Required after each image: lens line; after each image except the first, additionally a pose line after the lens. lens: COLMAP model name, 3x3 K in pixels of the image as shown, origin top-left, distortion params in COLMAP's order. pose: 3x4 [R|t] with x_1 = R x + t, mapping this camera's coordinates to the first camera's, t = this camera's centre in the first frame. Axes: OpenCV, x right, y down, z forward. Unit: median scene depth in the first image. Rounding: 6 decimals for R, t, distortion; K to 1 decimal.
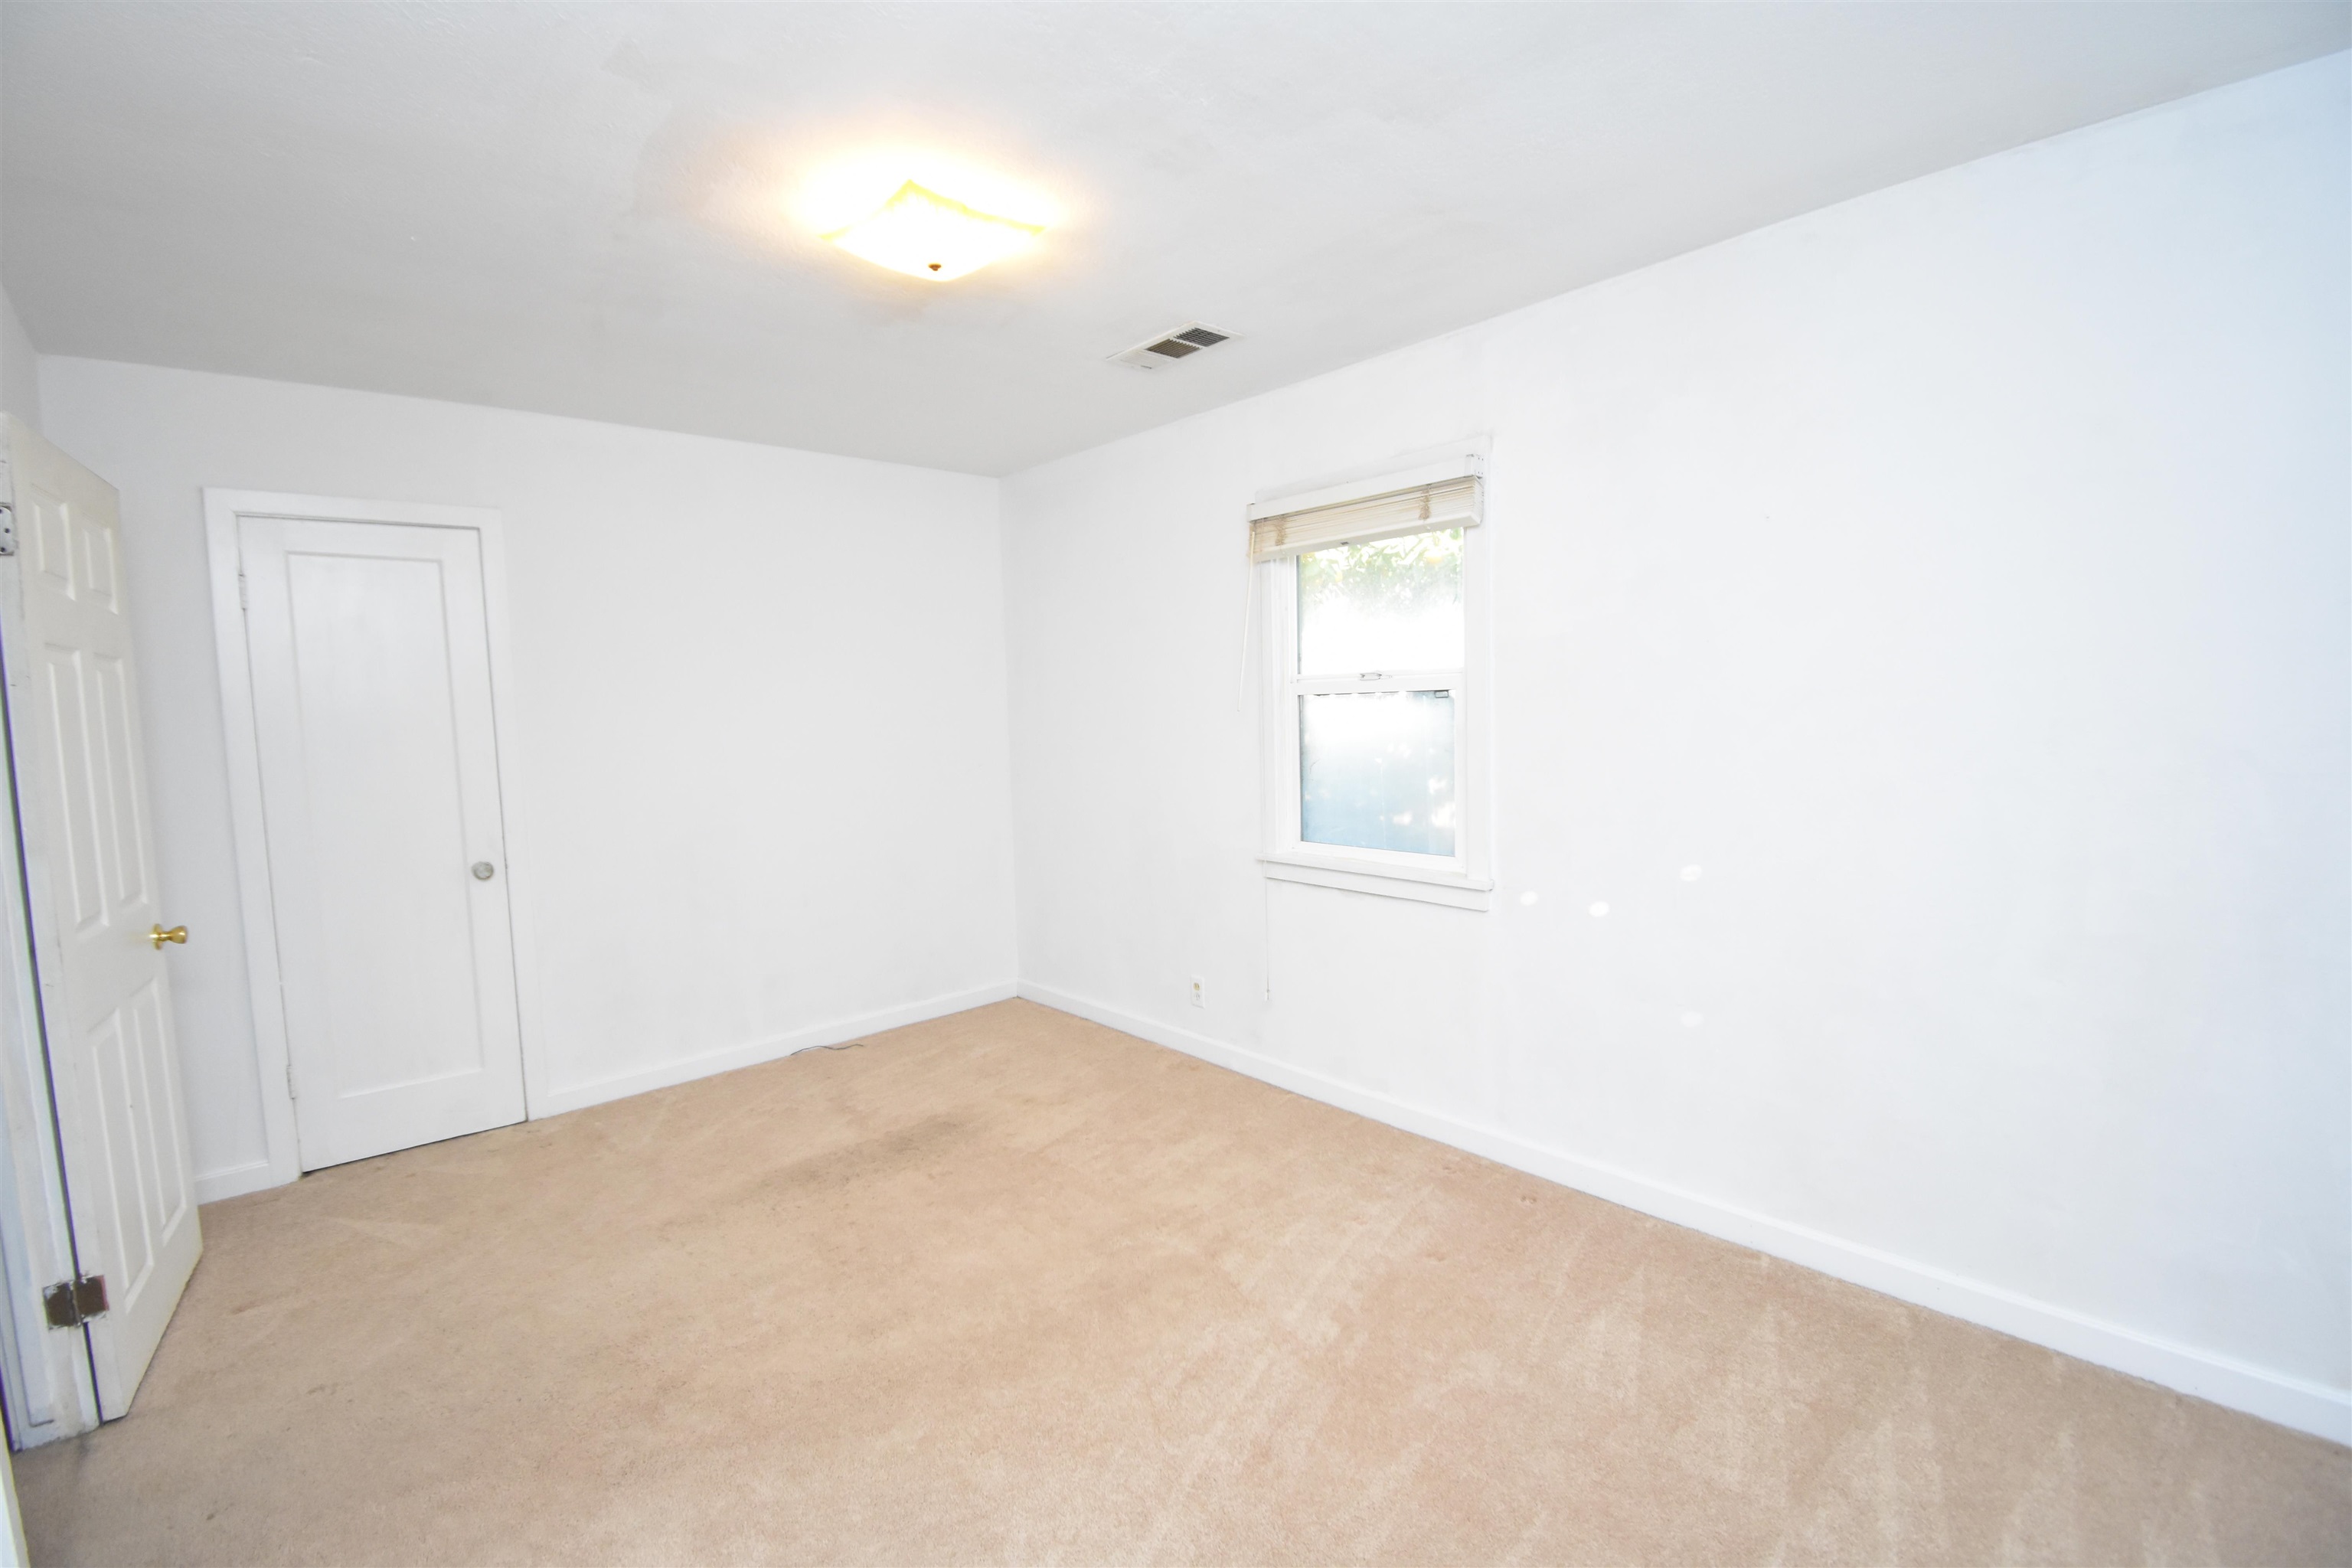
lens RADIAL K [[1034.5, 0, 1190.8], [0, 1034.5, 784.1], [0, 0, 1]] dist [-0.005437, -0.001106]
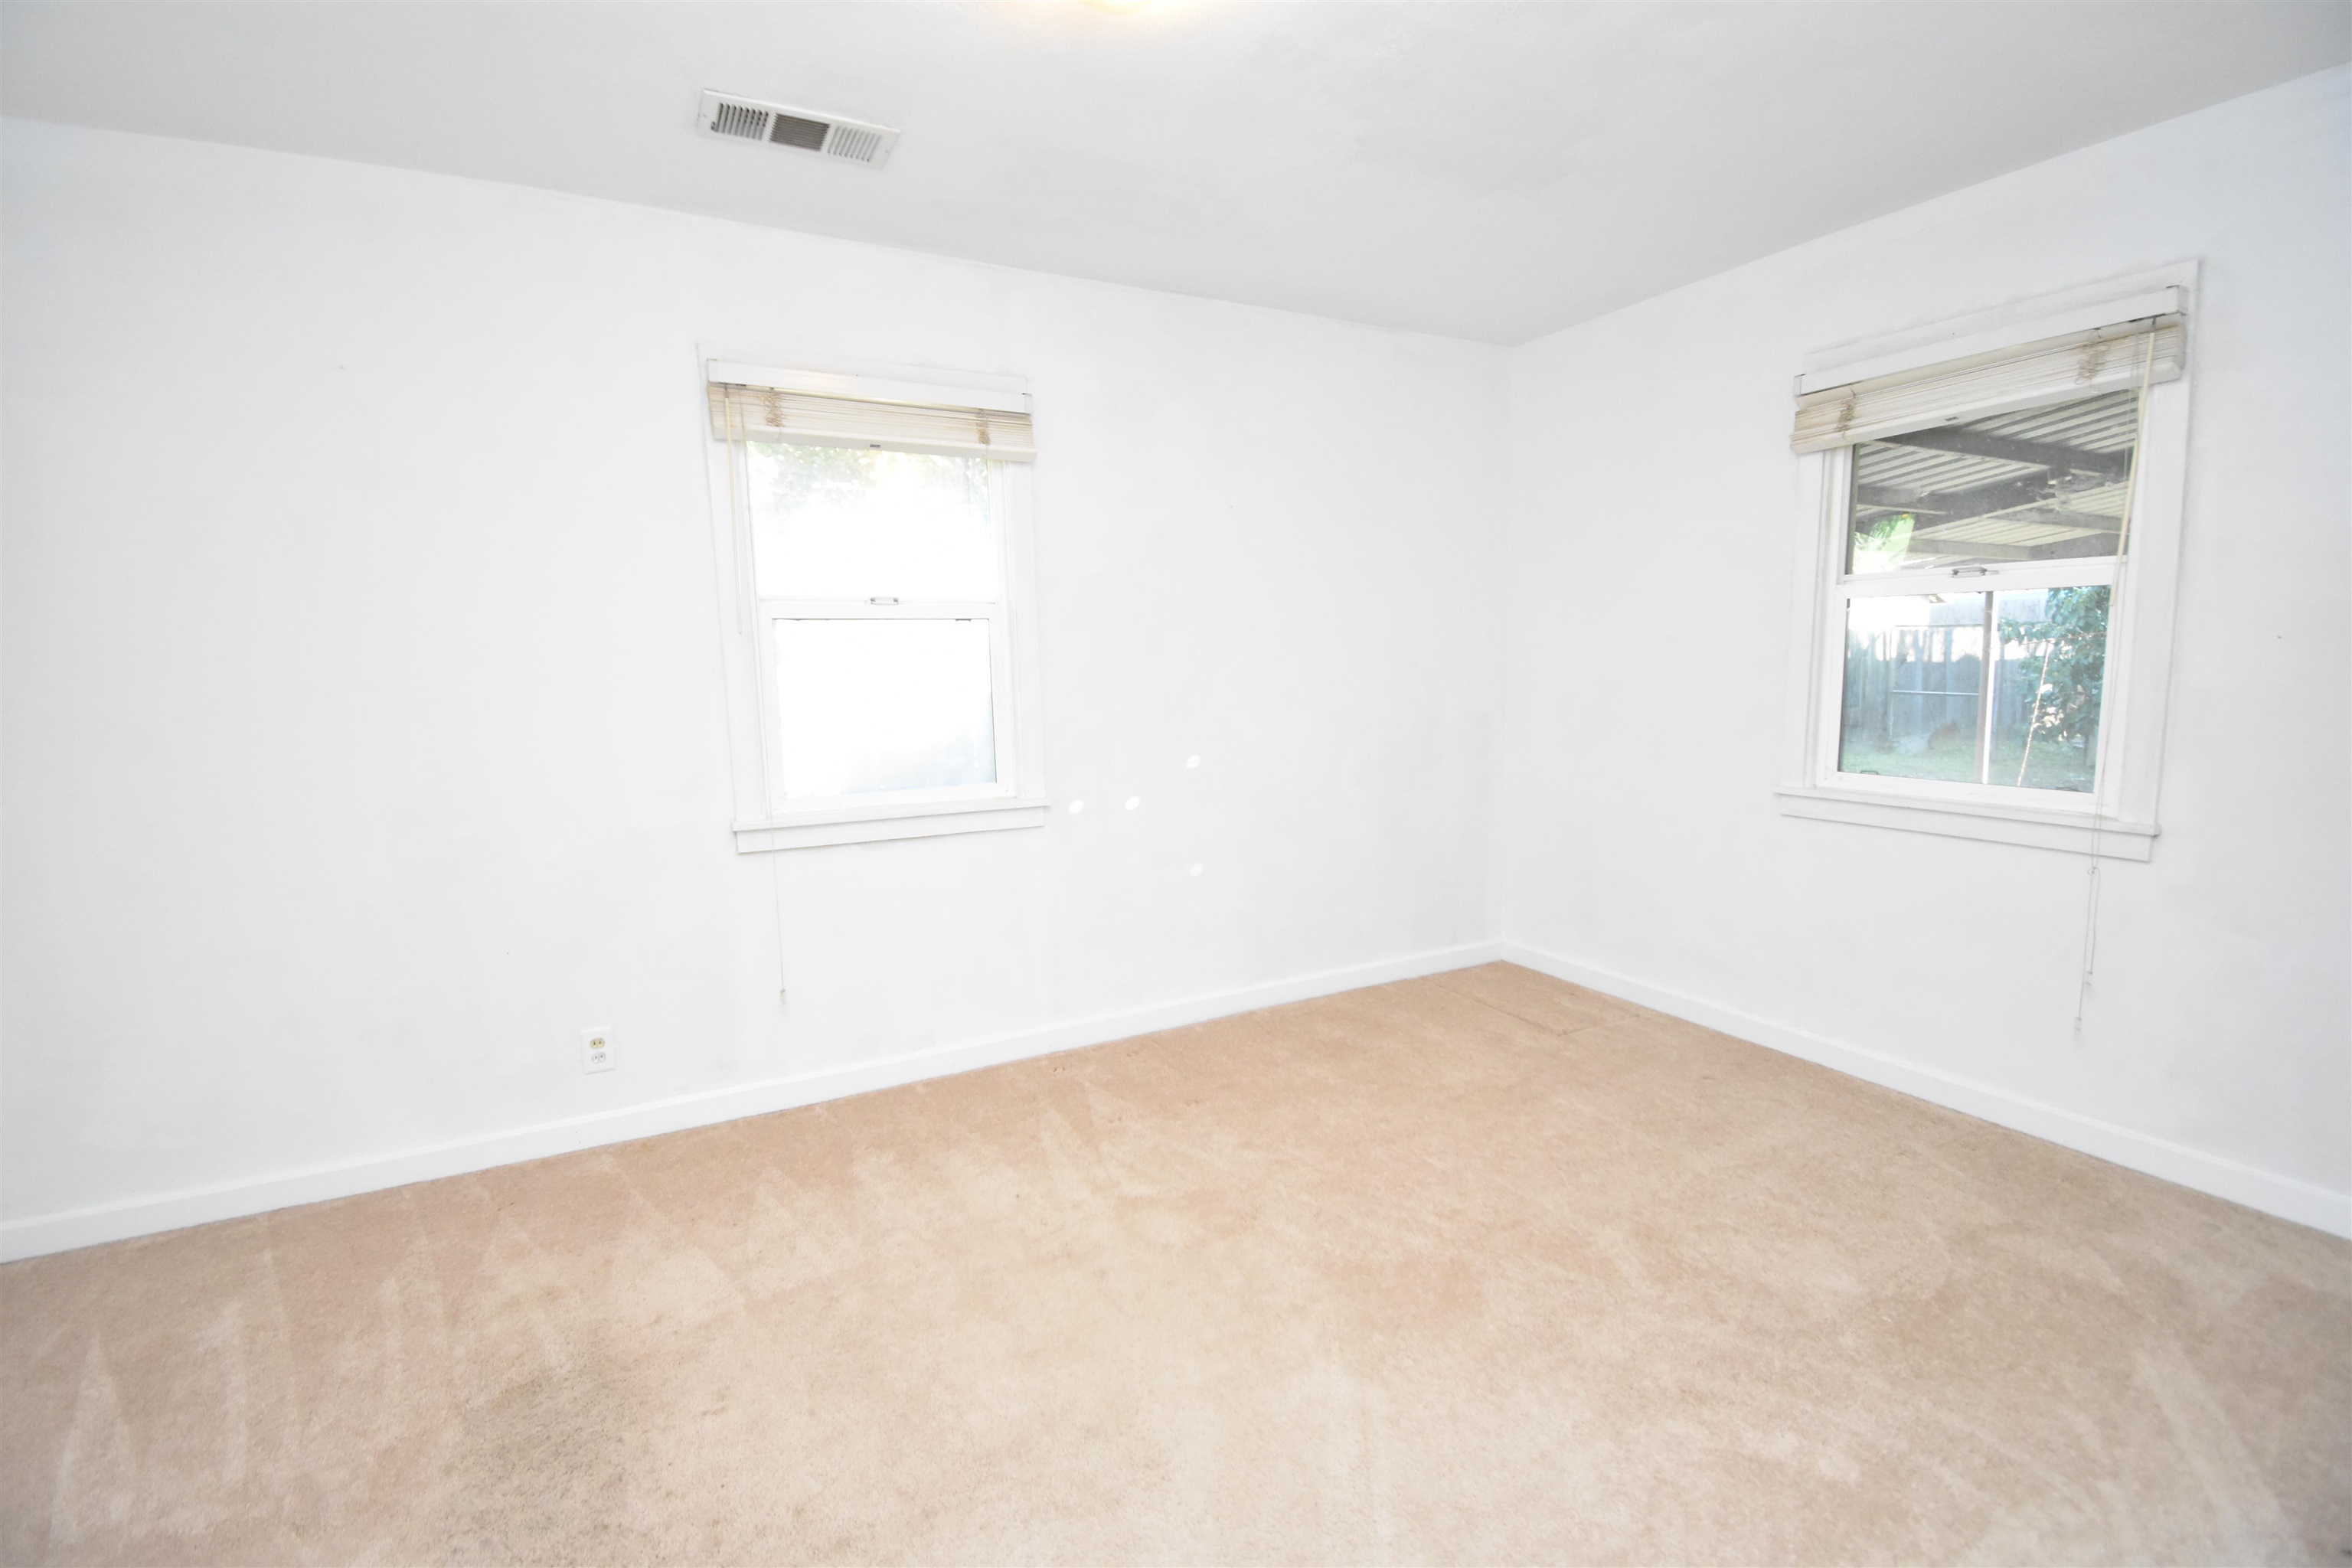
lens RADIAL K [[1034.5, 0, 1190.7], [0, 1034.5, 784.6], [0, 0, 1]] dist [-0.005437, -0.001106]
pose [[0.238222, -0.080762, 0.967847, -0.705792], [0.093978, 0.993777, 0.059795, 0.029503], [-0.966653, 0.076712, 0.244329, 0.575746]]
